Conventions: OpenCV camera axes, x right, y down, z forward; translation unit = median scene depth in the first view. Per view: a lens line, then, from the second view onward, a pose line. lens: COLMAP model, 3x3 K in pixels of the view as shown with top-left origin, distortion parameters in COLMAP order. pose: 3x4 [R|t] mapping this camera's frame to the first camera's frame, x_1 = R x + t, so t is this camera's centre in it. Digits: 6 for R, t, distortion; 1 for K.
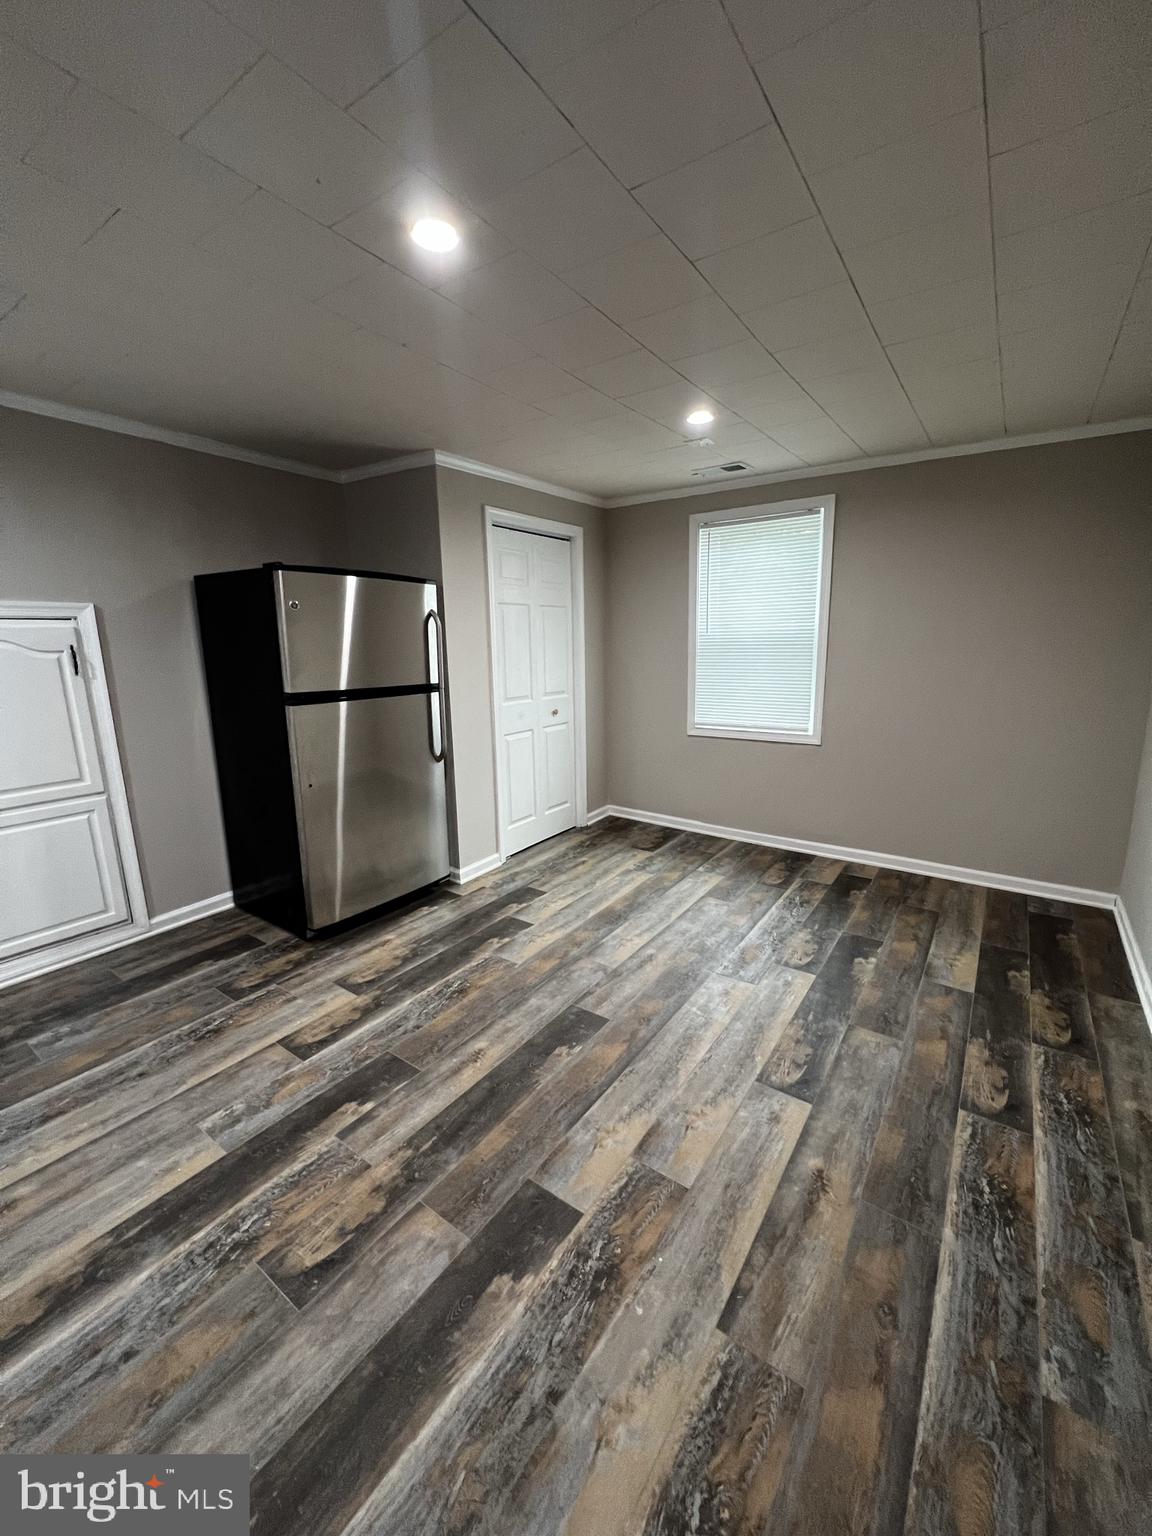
lens RADIAL K [[611.7, 0, 576.0], [0, 611.7, 768.0], [0, 0, 1]] dist [-0.000244, 0.000684]
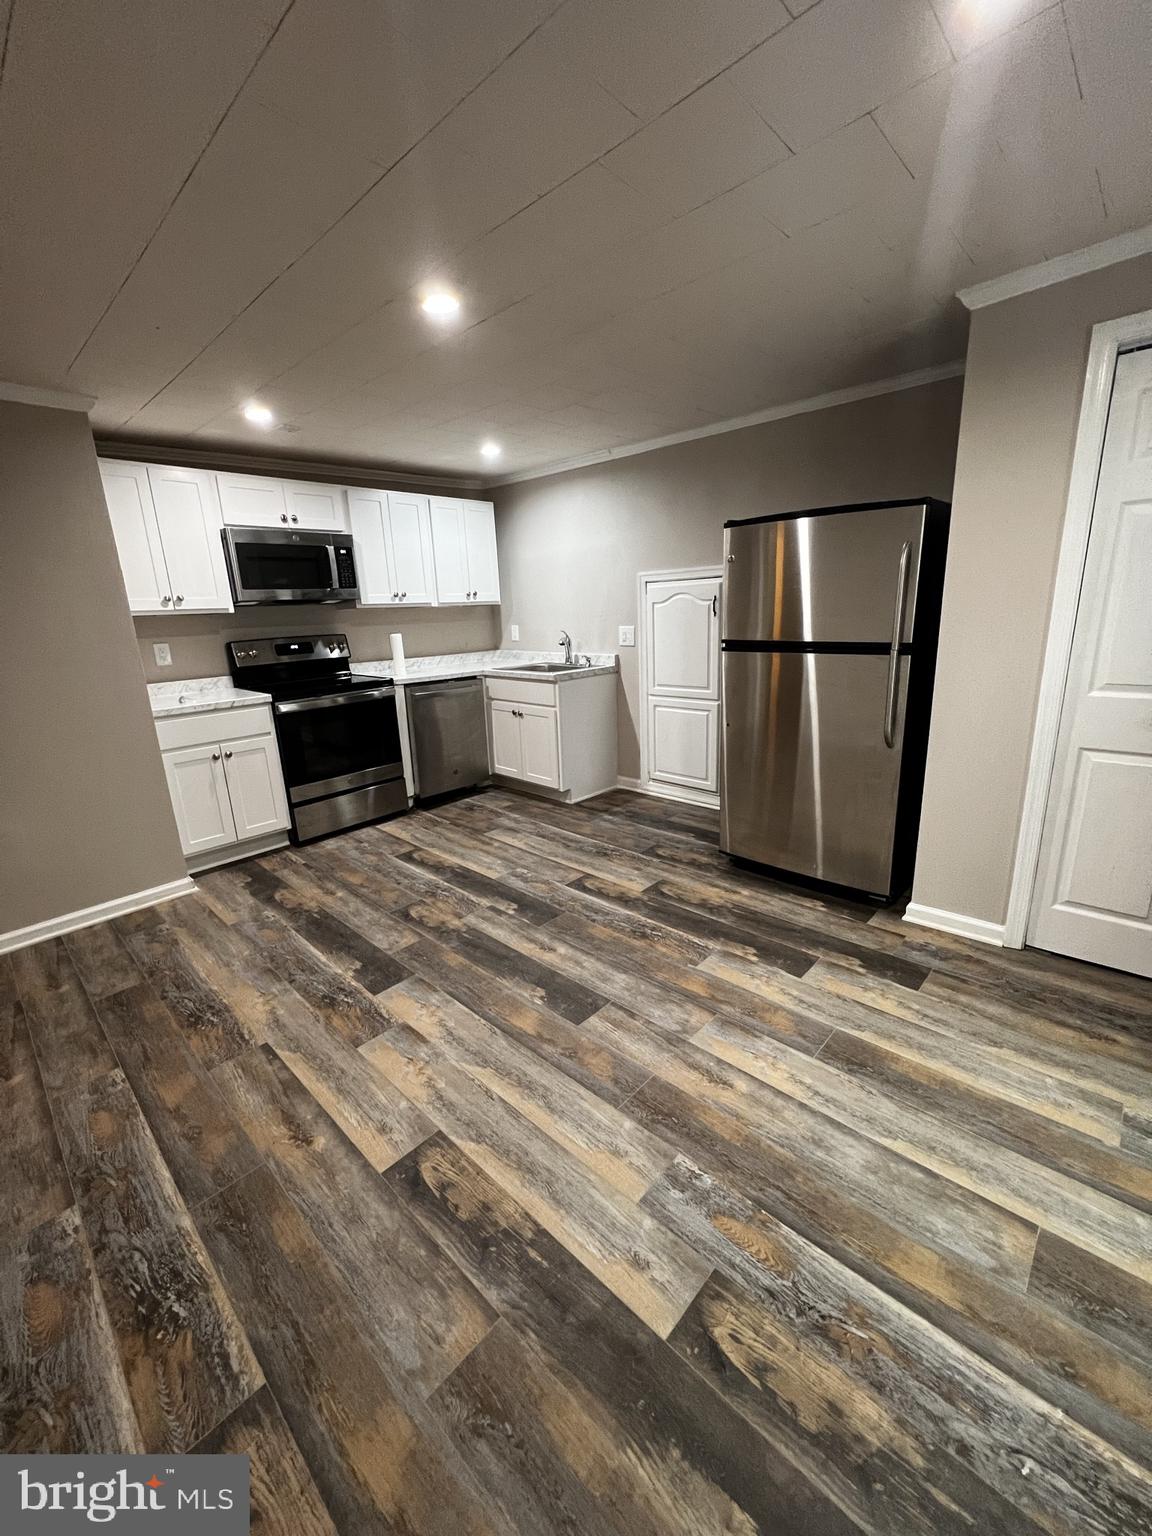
lens RADIAL K [[611.7, 0, 576.0], [0, 611.7, 768.0], [0, 0, 1]] dist [-0.000244, 0.000684]
pose [[-0.141540, 0.272752, -0.951616, 0.890640], [-0.160752, 0.942202, 0.293963, -0.232909], [0.976793, 0.194582, -0.089513, 1.102075]]
